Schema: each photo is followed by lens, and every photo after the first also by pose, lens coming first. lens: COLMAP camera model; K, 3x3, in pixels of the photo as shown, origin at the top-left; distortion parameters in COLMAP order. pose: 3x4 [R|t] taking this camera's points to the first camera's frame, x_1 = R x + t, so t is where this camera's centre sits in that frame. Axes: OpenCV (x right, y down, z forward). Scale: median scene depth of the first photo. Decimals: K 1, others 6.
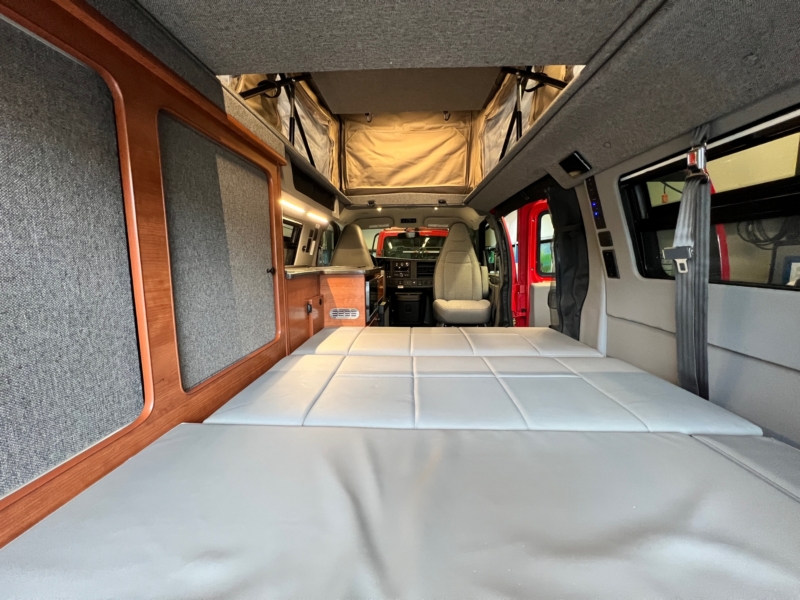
lens RADIAL K [[320.6, 0, 397.3], [0, 320.6, 296.9], [0, 0, 1]] dist [-0.001211, 0.000533]
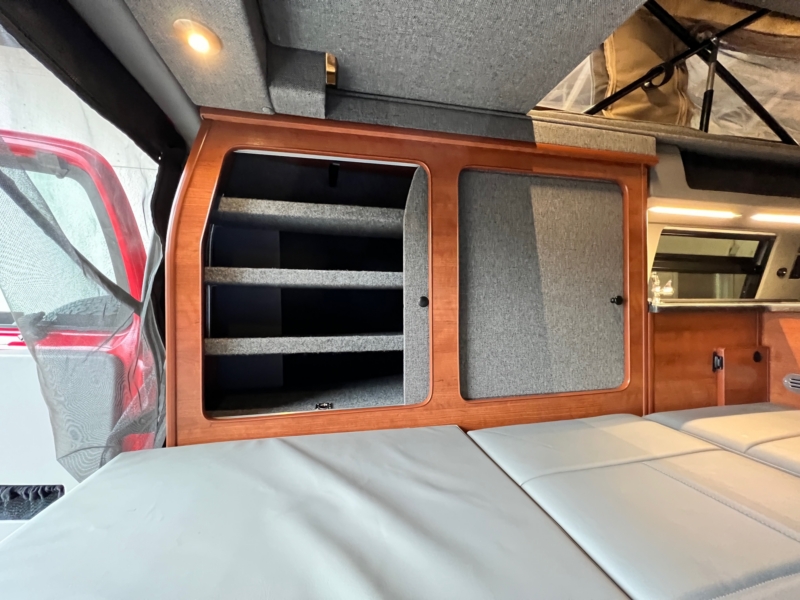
lens RADIAL K [[321.4, 0, 398.4], [0, 321.4, 297.7], [0, 0, 1]] dist [-0.002428, 0.000631]
pose [[0.257198, -0.001155, -0.966358, 0.222920], [-0.110155, 0.993446, -0.030505, -0.003046], [0.960060, 0.114295, 0.255386, 0.243827]]
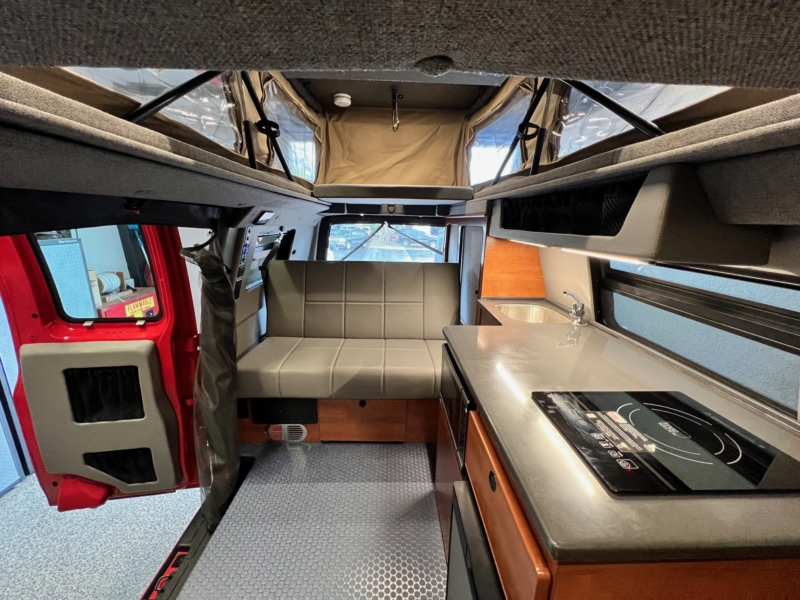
lens RADIAL K [[321.4, 0, 395.9], [0, 321.4, 297.8], [0, 0, 1]] dist [-0.002428, 0.000631]
pose [[-0.997636, 0.000518, -0.068724, 0.086139], [-0.023457, 0.937360, 0.347572, -0.523589], [0.064600, 0.348362, -0.935131, 2.186860]]
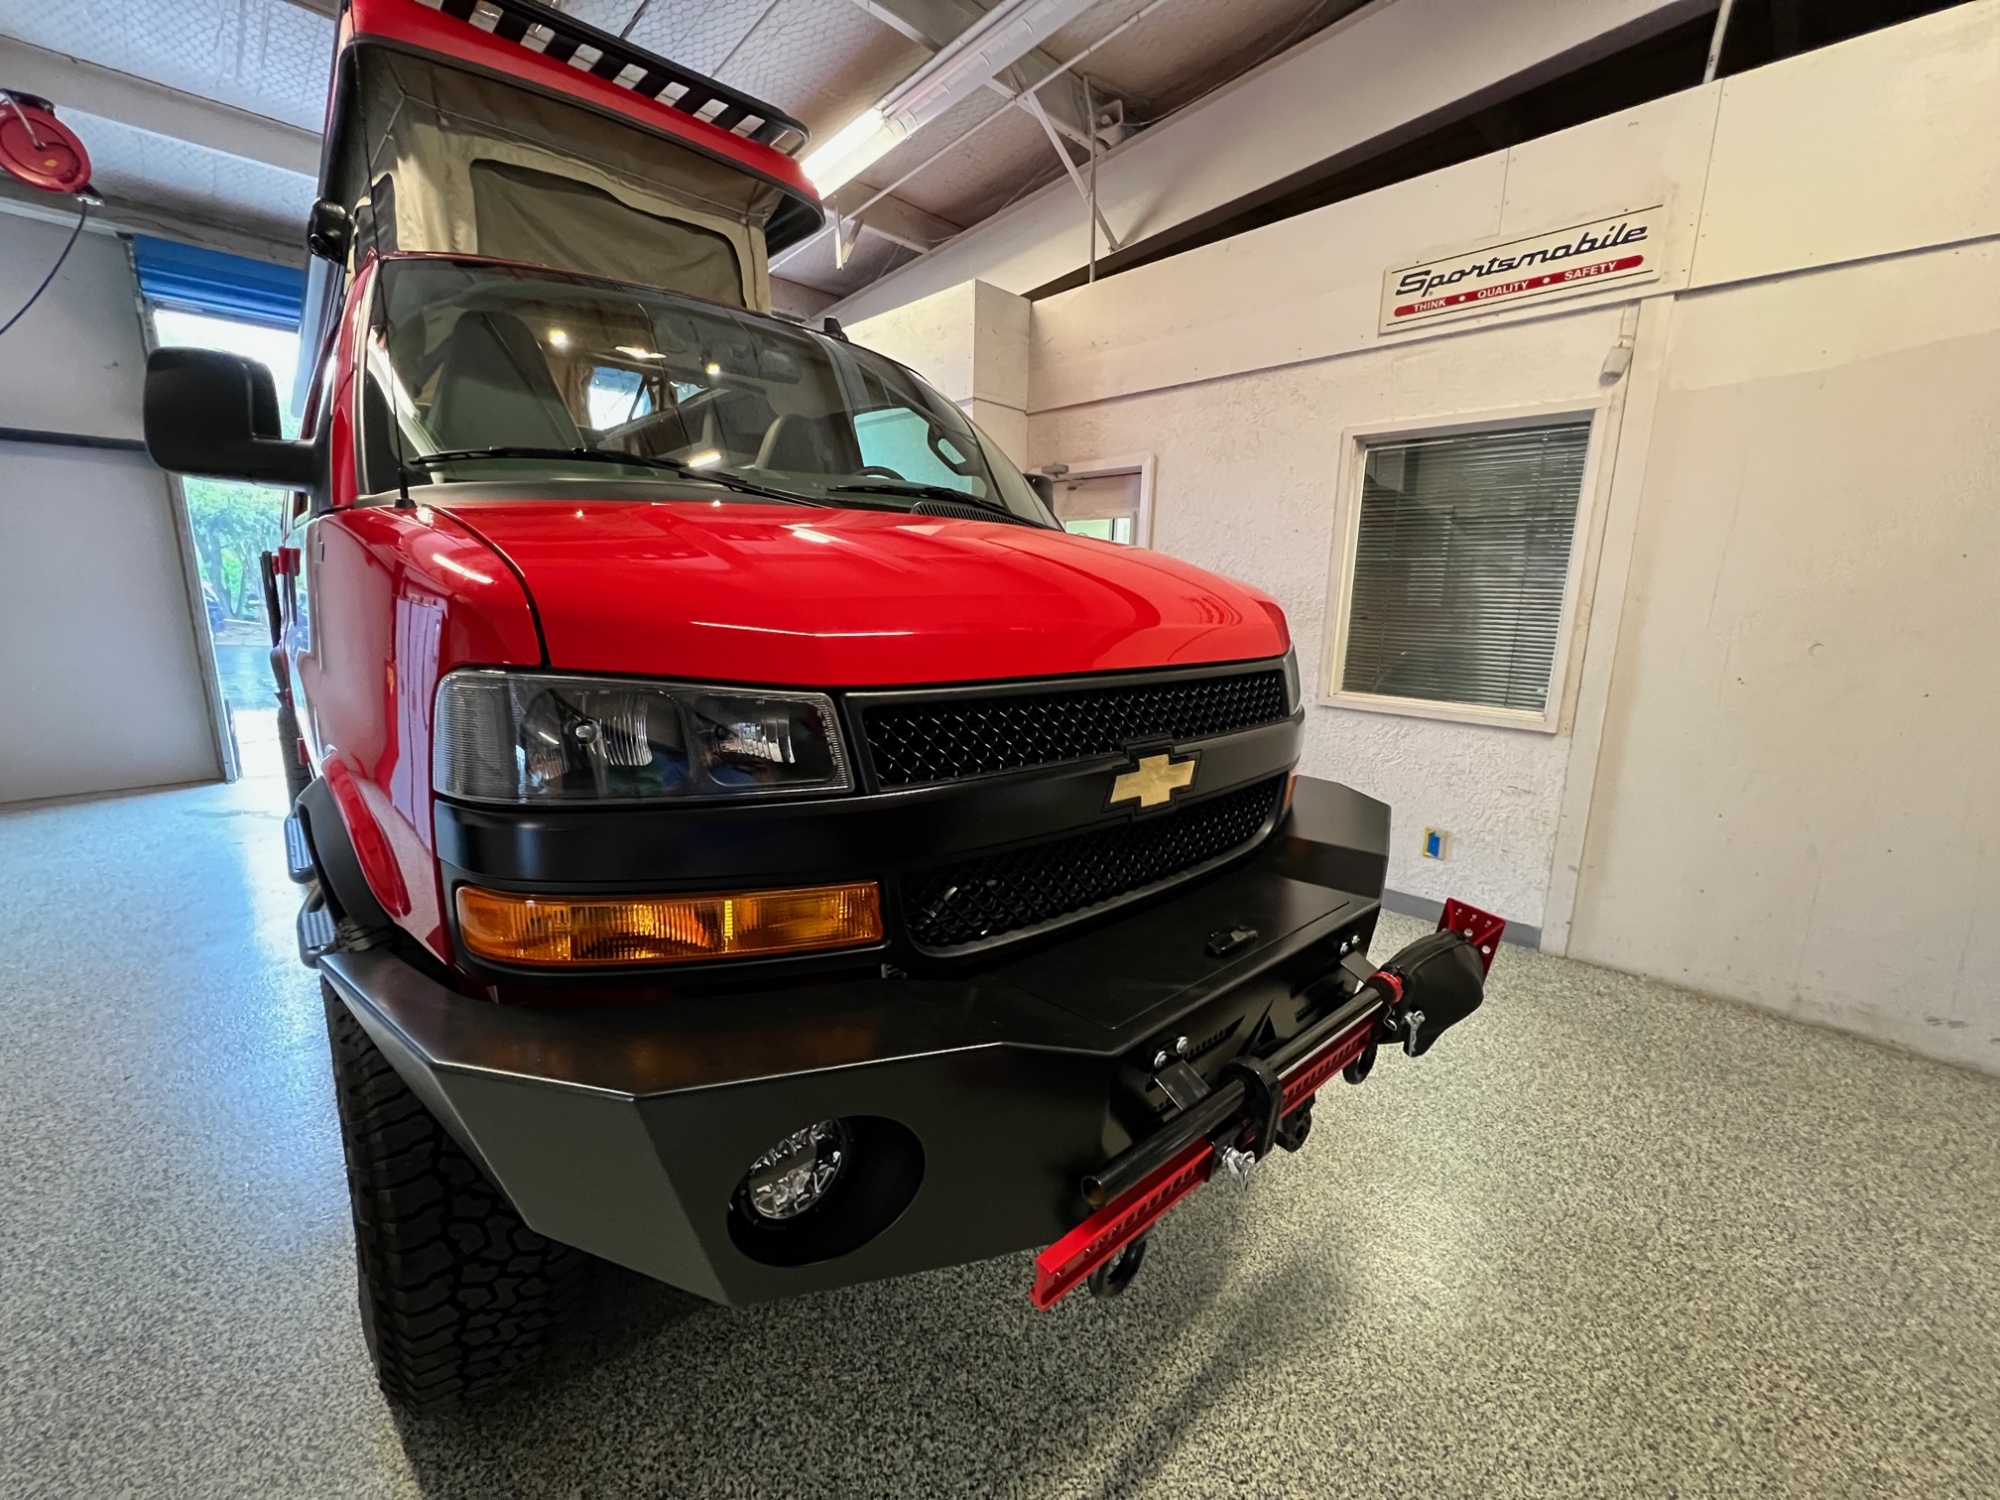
lens RADIAL K [[801.4, 0, 994.6], [0, 801.4, 745.0], [0, 0, 1]] dist [-0.001211, 0.000533]
pose [[-0.711386, 0.119995, -0.692482, 0.955985], [-0.098597, 0.958532, 0.267385, -0.281982], [0.695851, 0.258491, -0.670055, 4.406028]]
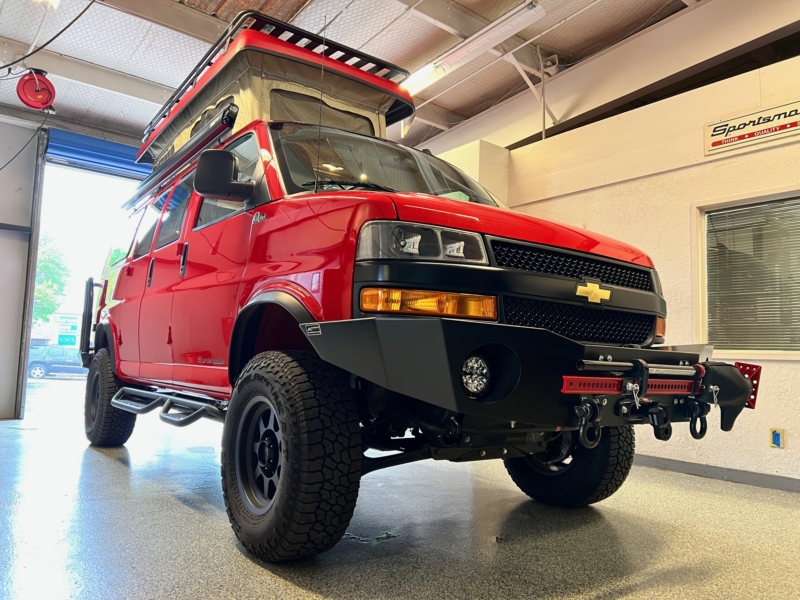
lens RADIAL K [[604.7, 0, 404.0], [0, 604.7, 302.0], [0, 0, 1]] dist [0.046900, -0.041254]
pose [[-0.775405, -0.087326, -0.625397, 1.740578], [-0.104563, 0.994476, -0.009217, 0.108122], [0.622747, 0.058247, -0.780252, 4.978908]]
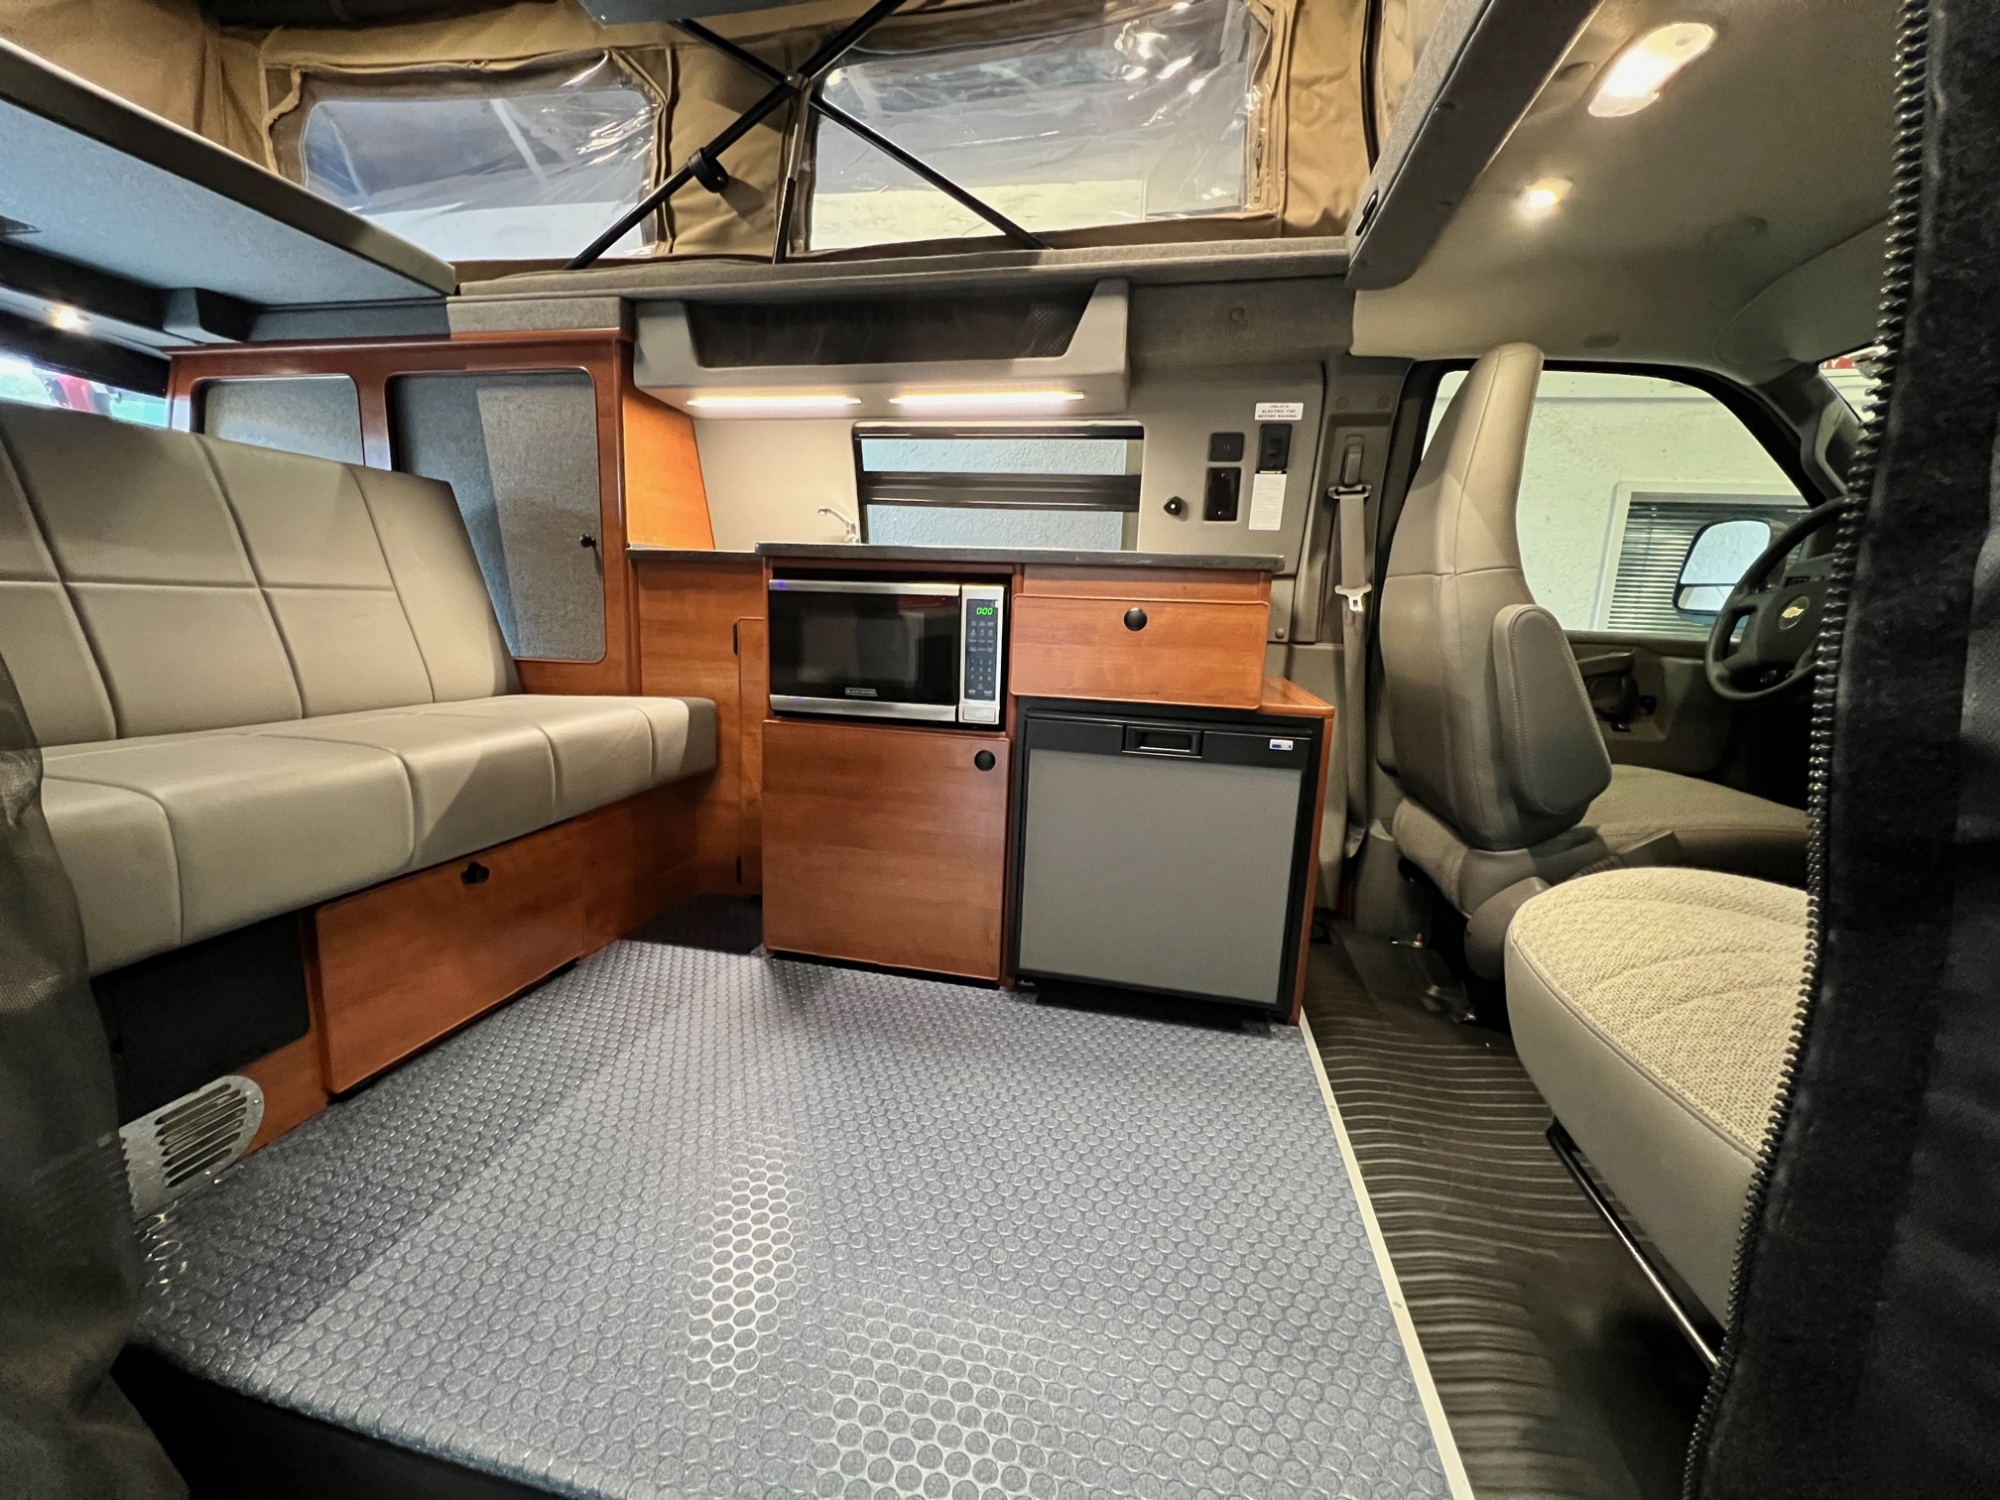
lens RADIAL K [[801.4, 0, 989.4], [0, 801.4, 744.2], [0, 0, 1]] dist [-0.001211, 0.000533]
pose [[-0.165377, 0.160775, -0.973037, 0.902553], [-0.151799, 0.970716, 0.186192, -0.096998], [0.974478, 0.178498, -0.136128, 1.818080]]
